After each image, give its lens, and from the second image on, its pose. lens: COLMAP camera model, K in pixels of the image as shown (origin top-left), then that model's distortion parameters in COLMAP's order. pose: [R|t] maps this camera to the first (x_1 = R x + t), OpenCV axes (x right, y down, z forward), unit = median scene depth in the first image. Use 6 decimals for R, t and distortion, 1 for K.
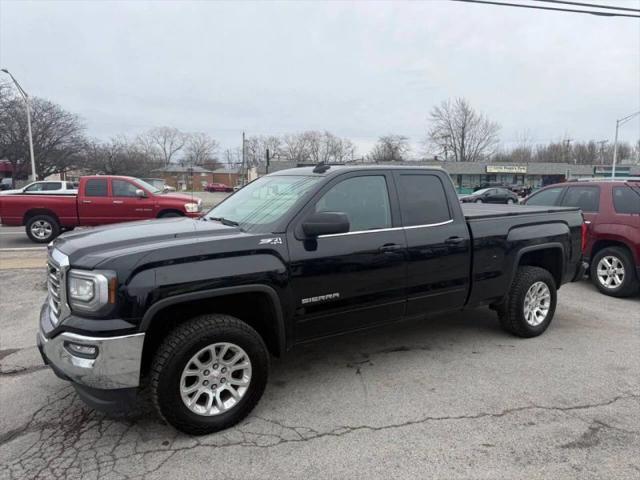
lens RADIAL K [[445.1, 0, 323.0], [0, 445.1, 242.2], [0, 0, 1]] dist [0.079435, -0.108911]
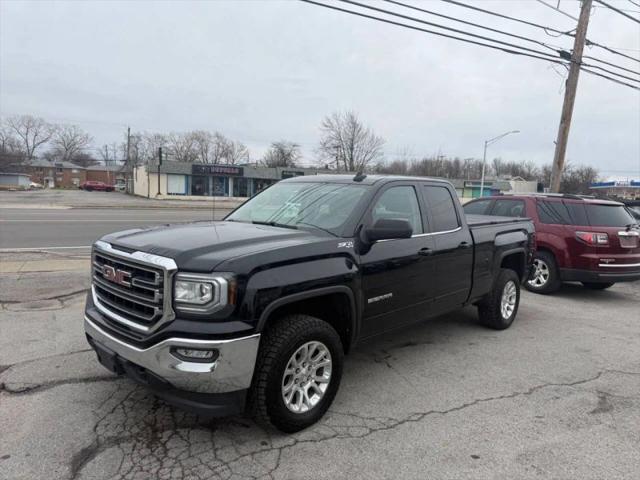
lens RADIAL K [[445.1, 0, 323.0], [0, 445.1, 242.2], [0, 0, 1]] dist [0.079435, -0.108911]
pose [[0.968736, 0.007327, 0.247984, -0.325646], [-0.004621, 0.999923, -0.011494, 0.003001], [-0.248049, 0.009989, 0.968696, -0.013178]]
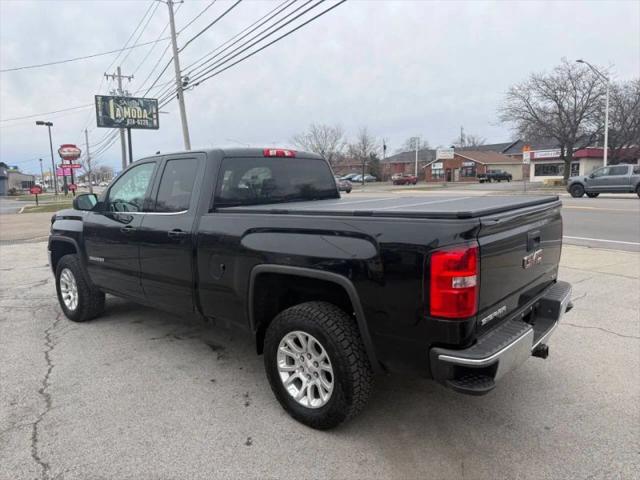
lens RADIAL K [[445.1, 0, 323.0], [0, 445.1, 242.2], [0, 0, 1]] dist [0.079435, -0.108911]
pose [[0.296201, 0.126429, -0.946721, 1.168905], [-0.095482, 0.990155, 0.102356, -0.100646], [0.950341, 0.060076, 0.305357, 0.975405]]
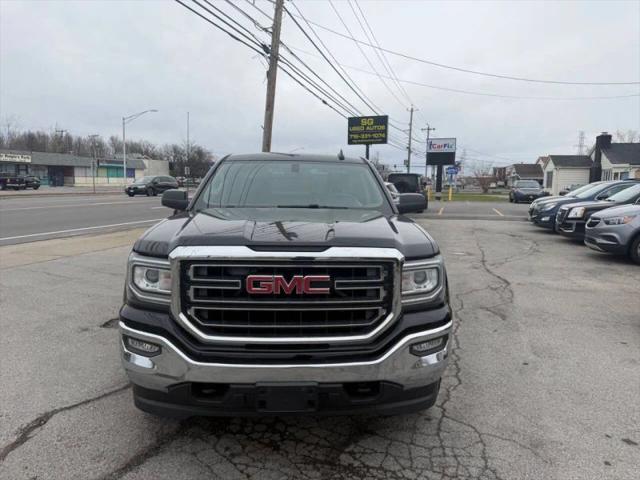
lens RADIAL K [[445.1, 0, 323.0], [0, 445.1, 242.2], [0, 0, 1]] dist [0.079435, -0.108911]
pose [[0.502203, -0.108321, 0.857939, -0.895864], [0.093358, 0.993116, 0.070740, -0.034677], [-0.859696, 0.044570, 0.508858, 0.455784]]
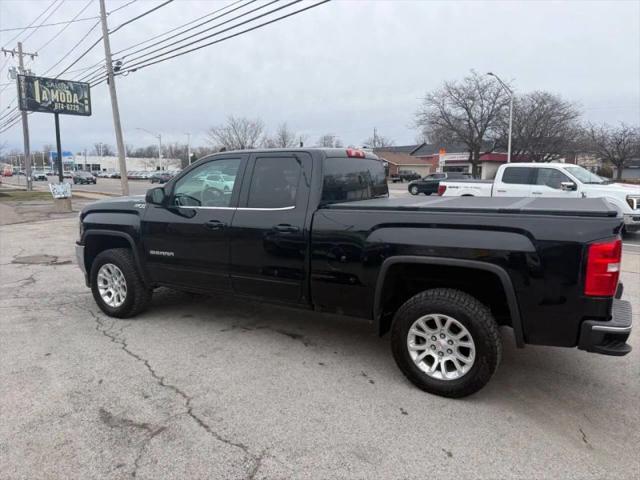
lens RADIAL K [[449.2, 0, 320.0], [0, 449.2, 240.0], [0, 0, 1]] dist [0.053608, -0.053768]
pose [[0.472996, 0.130331, -0.871372, 1.104593], [-0.115049, 0.989667, 0.085574, -0.065619], [0.873521, 0.059775, 0.483103, 0.600141]]
